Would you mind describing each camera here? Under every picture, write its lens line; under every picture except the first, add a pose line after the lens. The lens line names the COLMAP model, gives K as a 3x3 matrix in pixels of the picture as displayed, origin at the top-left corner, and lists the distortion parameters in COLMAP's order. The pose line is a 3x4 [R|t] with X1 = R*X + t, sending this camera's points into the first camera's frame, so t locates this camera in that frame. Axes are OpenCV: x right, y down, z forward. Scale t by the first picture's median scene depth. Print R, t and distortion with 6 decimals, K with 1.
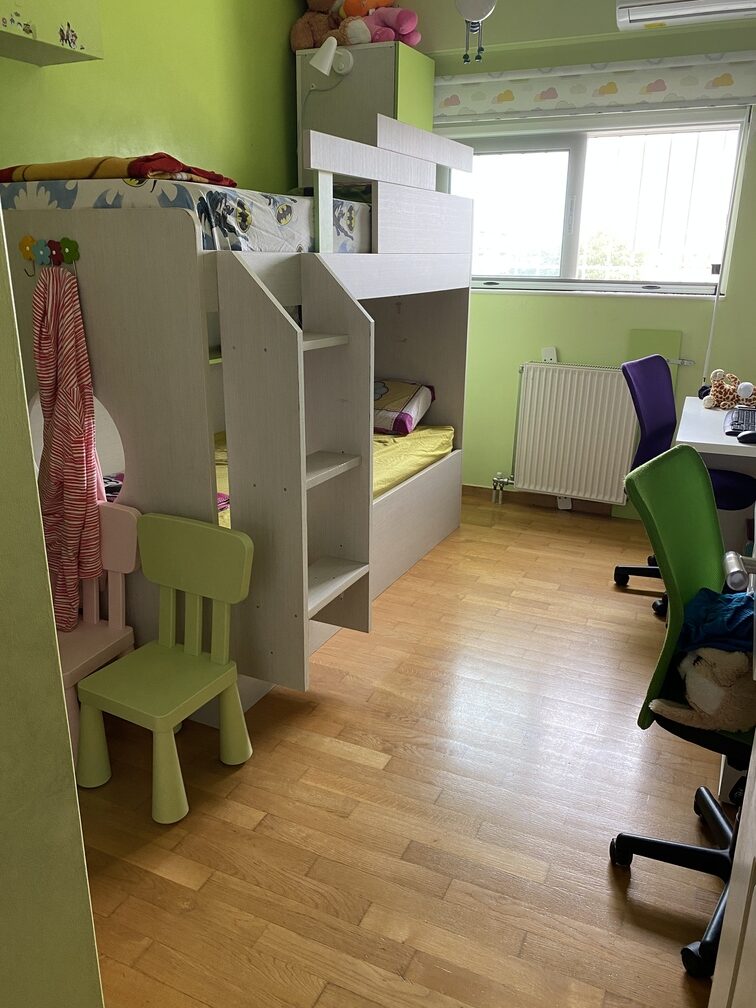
lens RADIAL K [[766.3, 0, 381.6], [0, 766.3, 505.1], [0, 0, 1]] dist [0.041640, -0.057645]
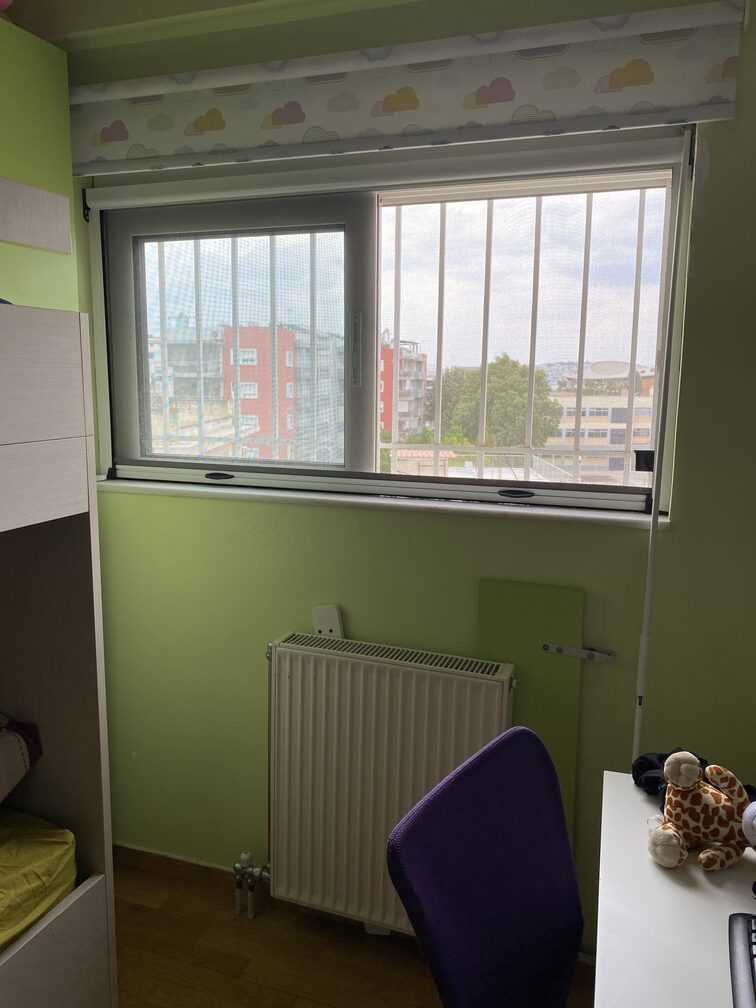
lens RADIAL K [[766.3, 0, 387.2], [0, 766.3, 501.1], [0, 0, 1]] dist [0.041640, -0.057645]
pose [[0.995175, -0.012479, 0.097315, 0.230696], [0.028030, 0.986700, -0.160119, -0.211247], [-0.094023, 0.162074, 0.982289, 0.557002]]
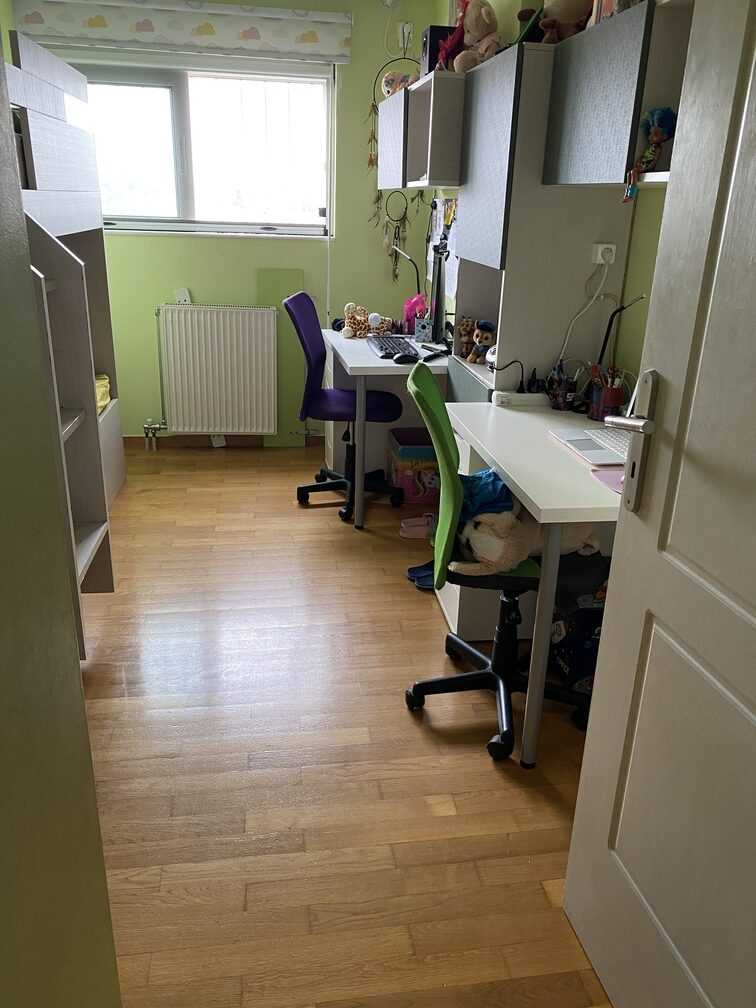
lens RADIAL K [[766.3, 0, 383.4], [0, 766.3, 509.3], [0, 0, 1]] dist [0.041640, -0.057645]
pose [[0.831271, -0.181802, 0.525297, -0.159534], [0.144120, 0.983178, 0.112206, 0.004564], [-0.536860, -0.017568, 0.843489, 0.000449]]
